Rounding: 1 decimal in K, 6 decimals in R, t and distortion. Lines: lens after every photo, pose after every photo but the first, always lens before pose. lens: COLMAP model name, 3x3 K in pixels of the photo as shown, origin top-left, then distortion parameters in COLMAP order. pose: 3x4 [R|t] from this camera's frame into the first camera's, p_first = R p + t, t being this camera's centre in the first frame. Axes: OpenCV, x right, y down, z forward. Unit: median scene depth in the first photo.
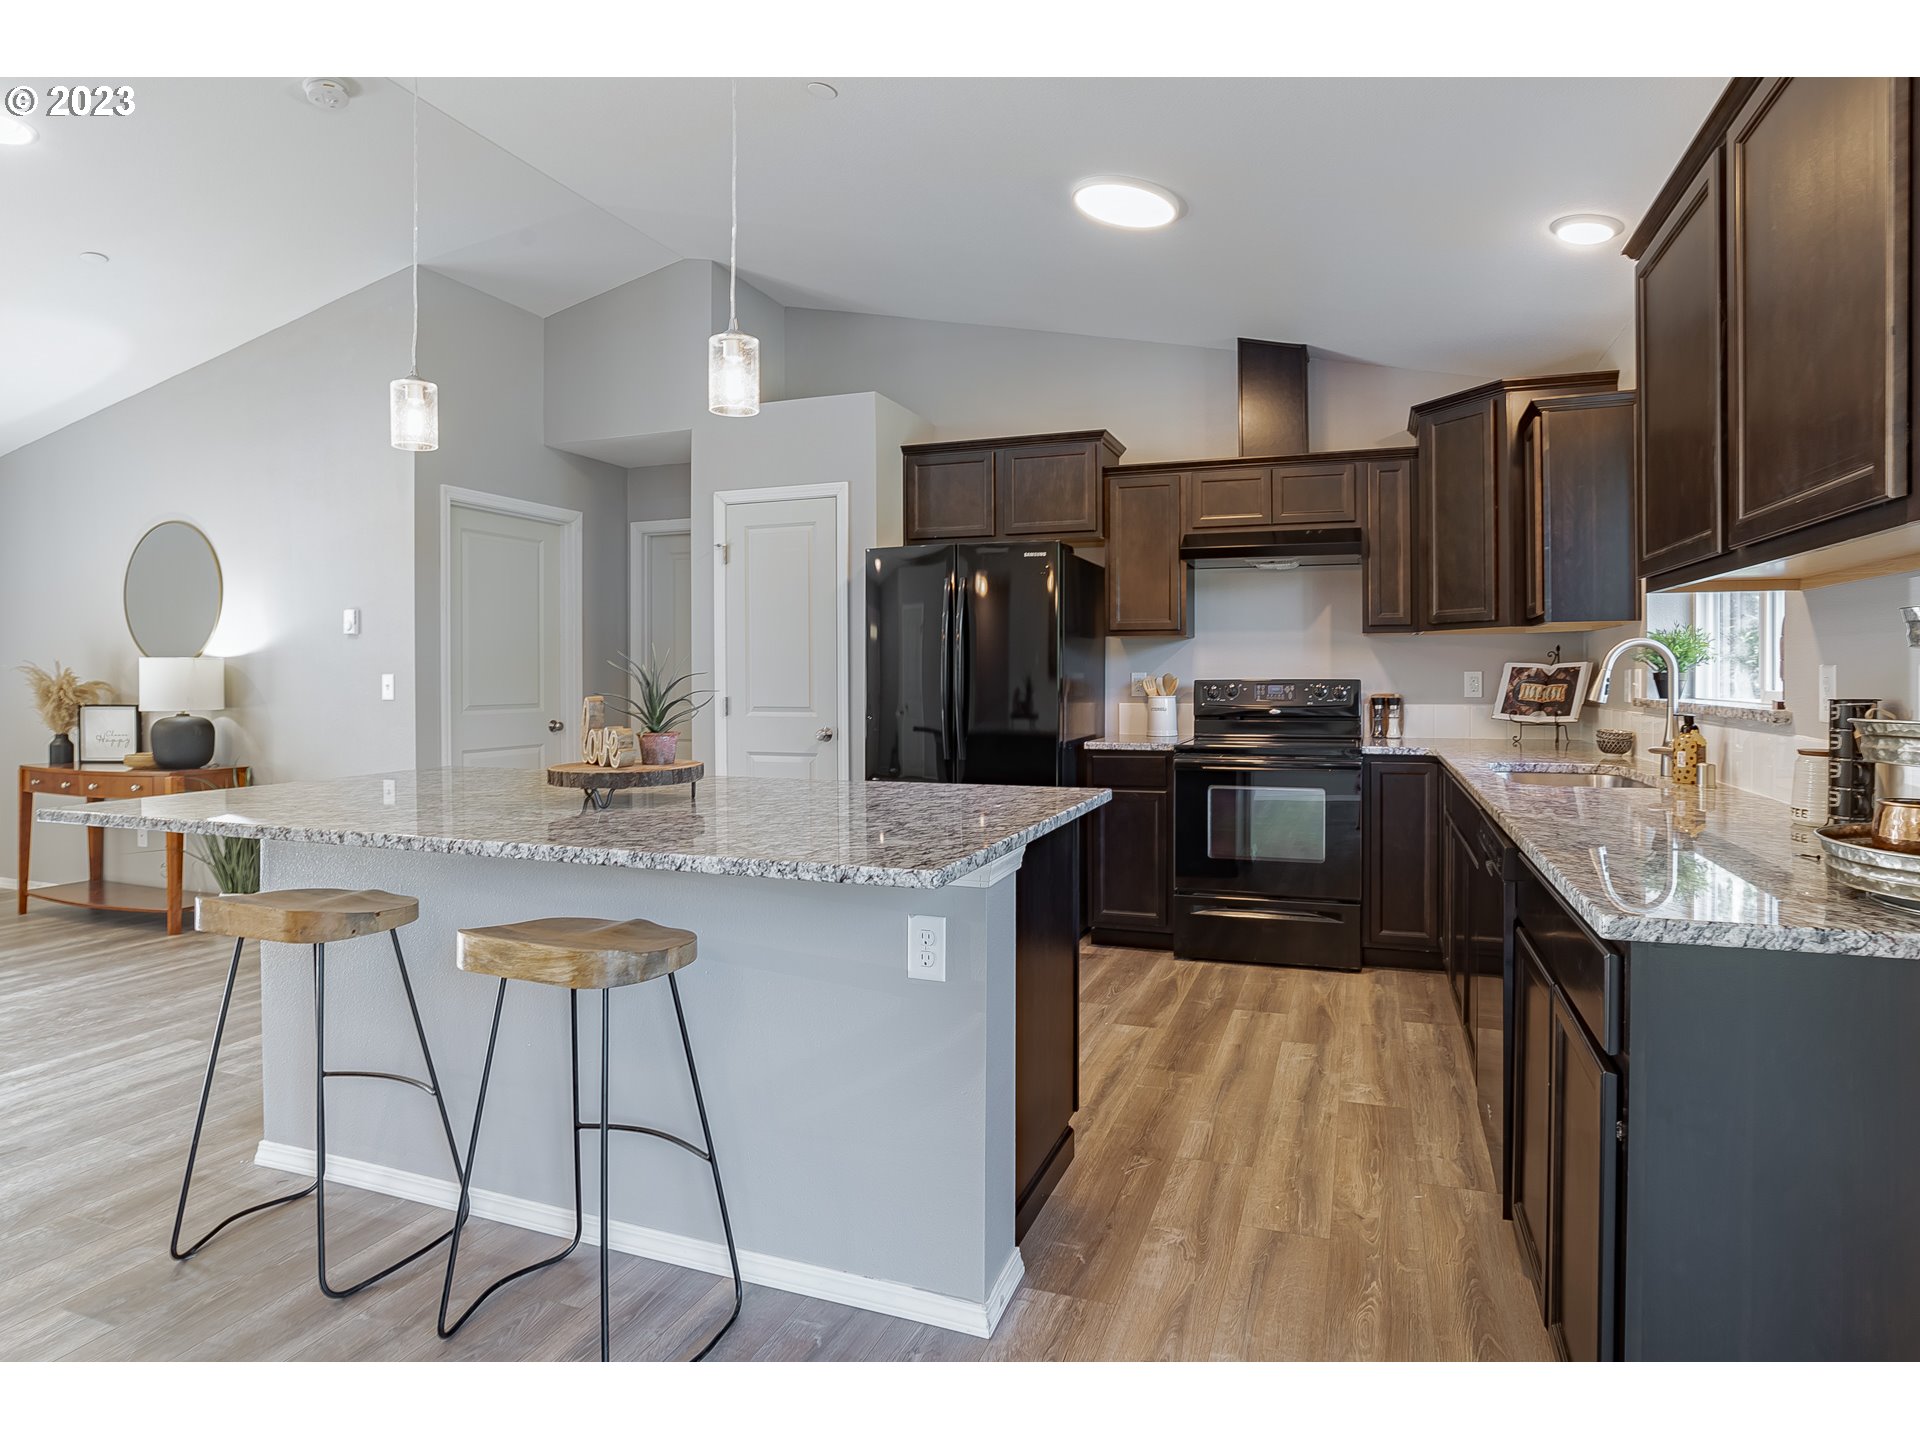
lens RADIAL K [[1033.0, 0, 1002.1], [0, 1033.0, 682.1], [0, 0, 1]] dist [-0.060101, 0.023917]
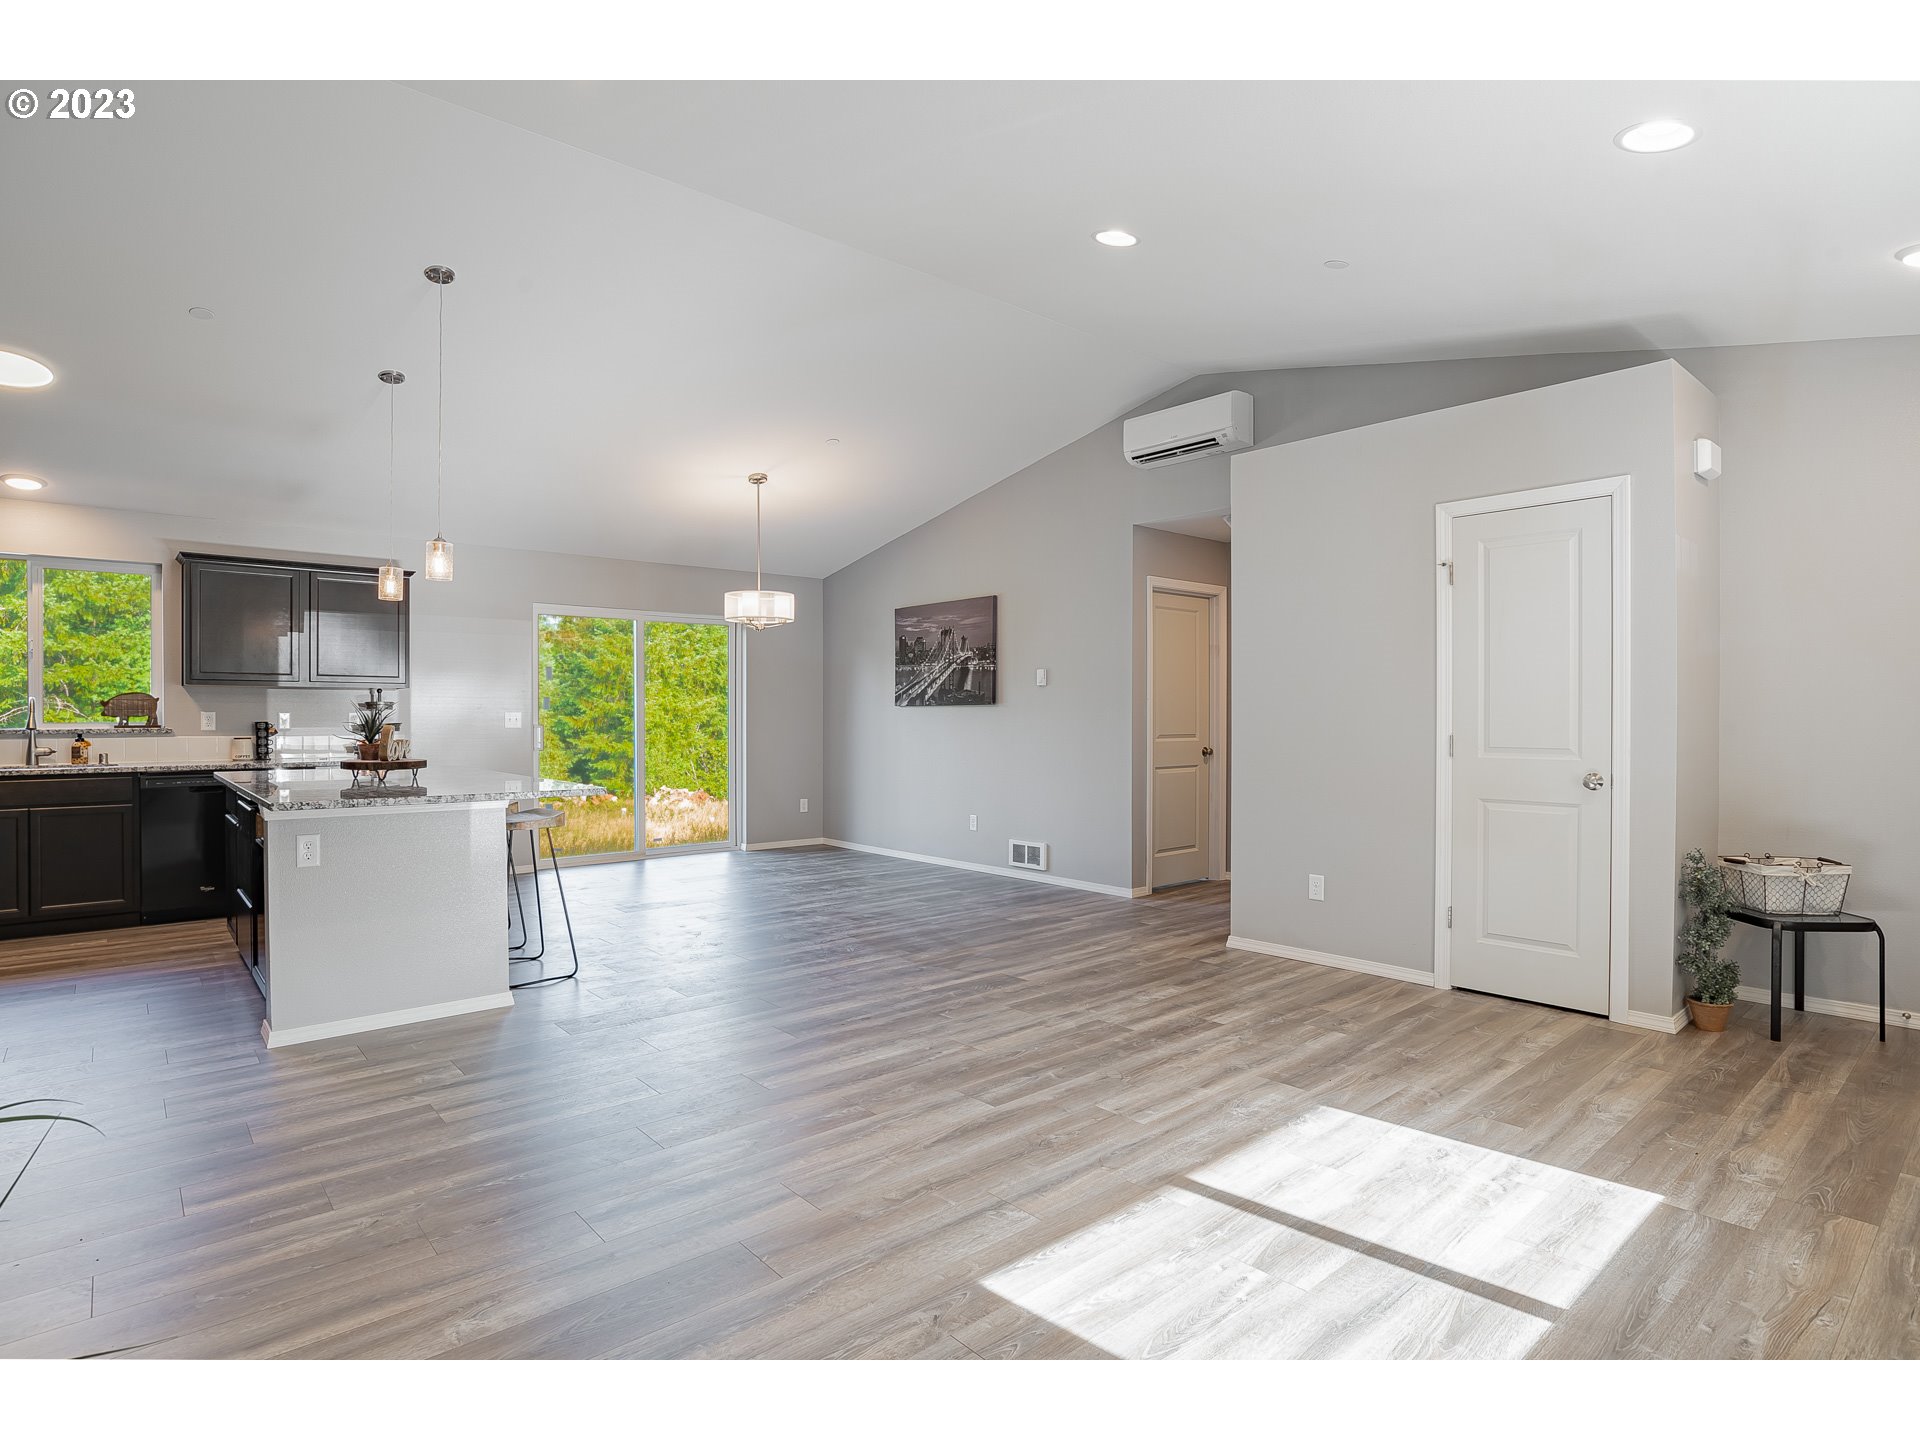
lens RADIAL K [[1033.0, 0, 974.0], [0, 1033.0, 707.1], [0, 0, 1]] dist [-0.060101, 0.023917]
pose [[-0.870408, 0.003429, 0.492319, -1.305723], [0.003998, 0.999992, 0.000105, -0.009895], [-0.492315, 0.002060, -0.870415, 1.210360]]
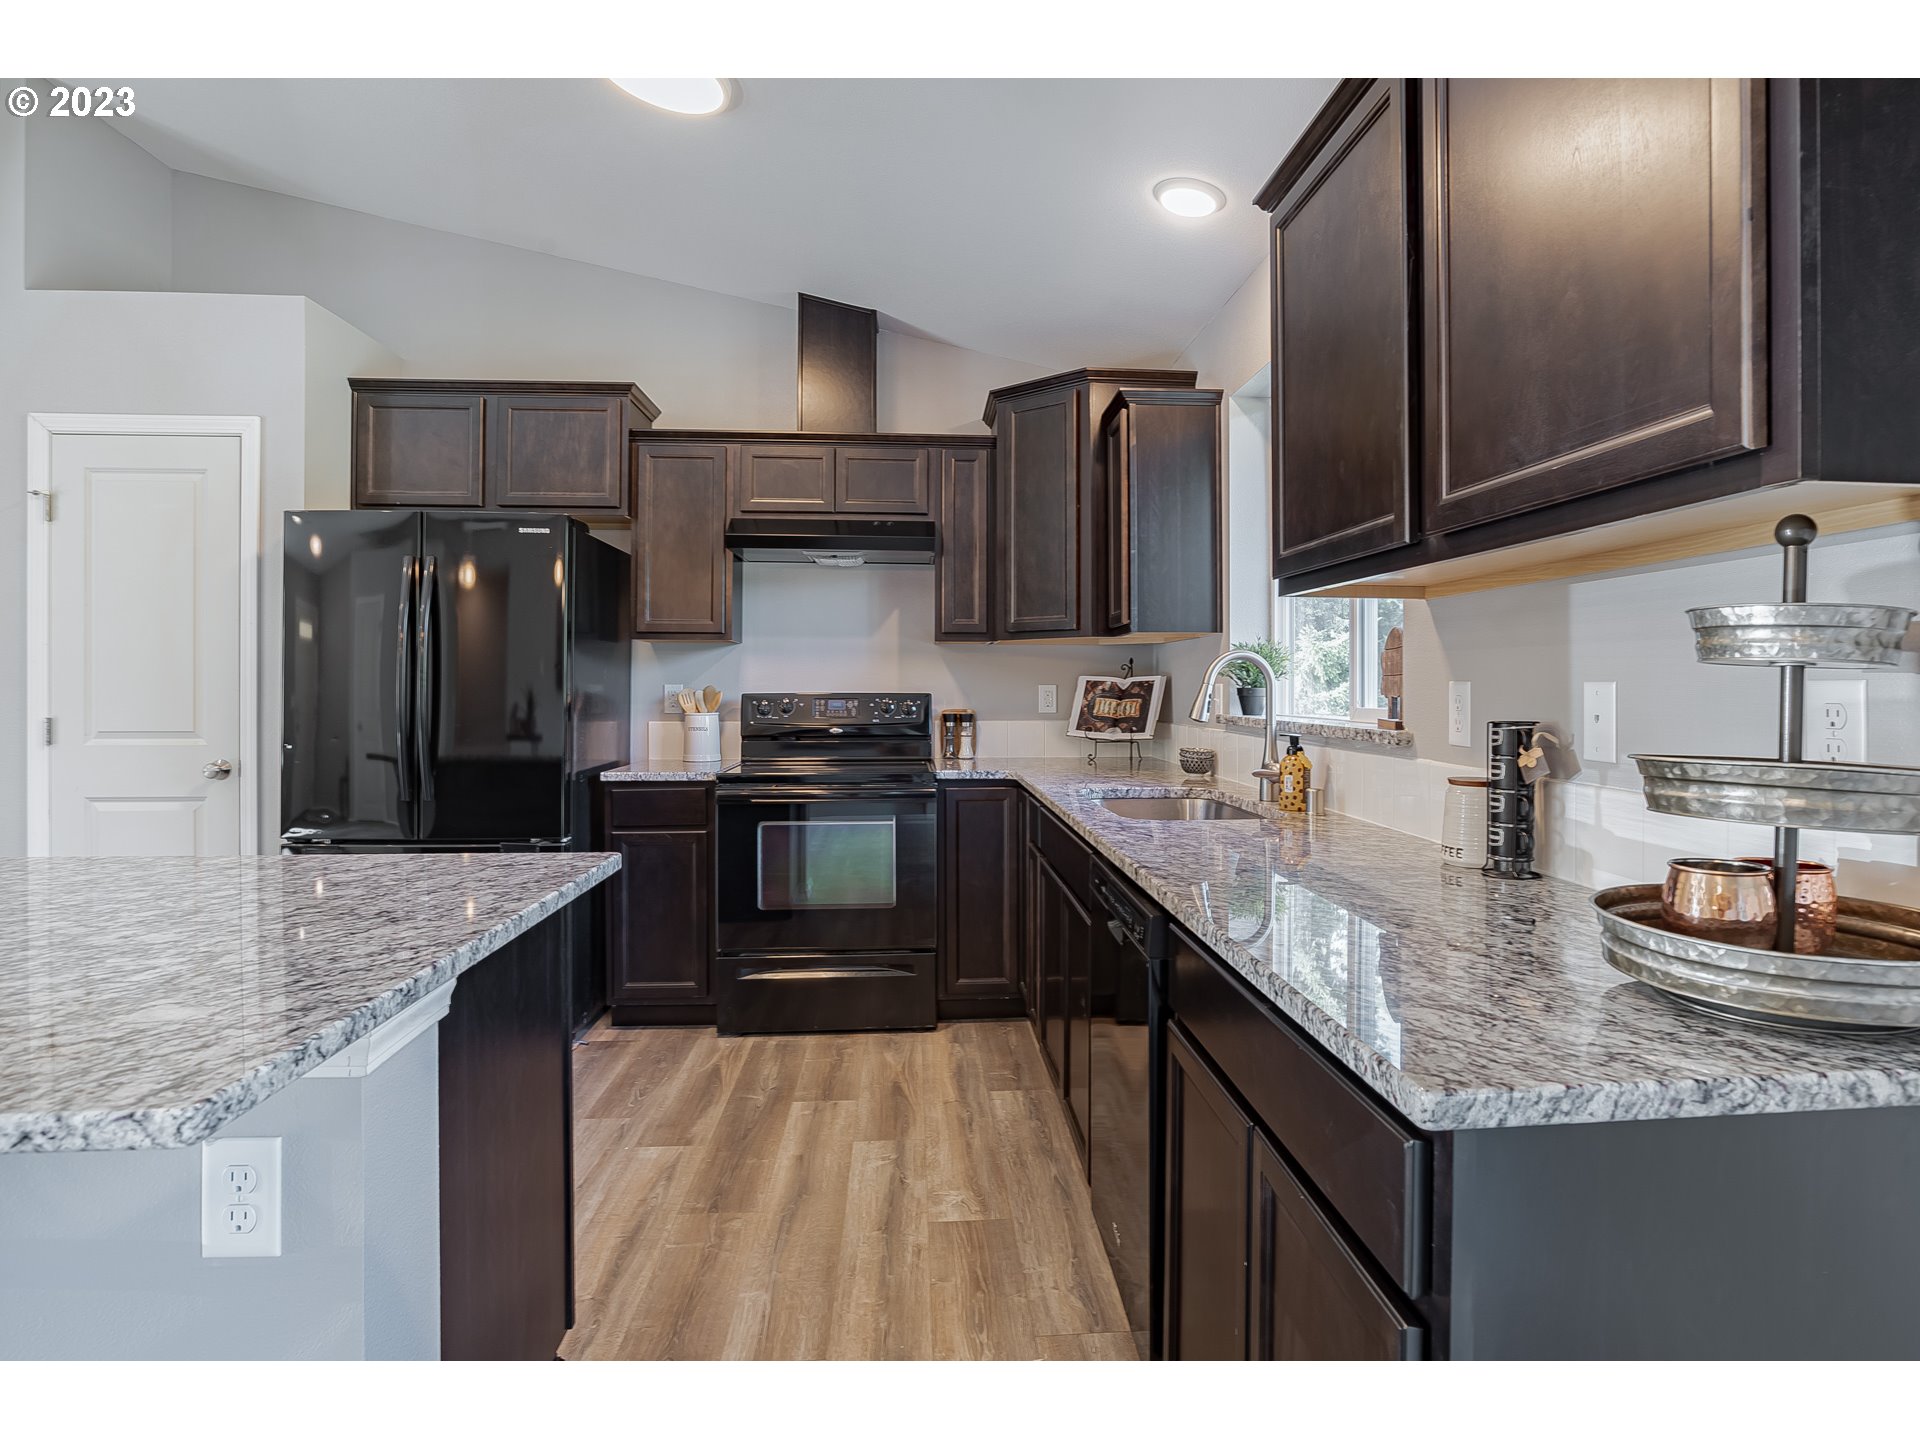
lens RADIAL K [[1056.5, 0, 1001.0], [0, 1056.5, 686.5], [0, 0, 1]] dist [-0.040856, 0.008445]
pose [[0.911144, 0.004256, 0.412067, 0.028890], [-0.001643, 0.999976, -0.006695, -0.002794], [-0.412086, 0.005423, 0.911129, 0.151047]]
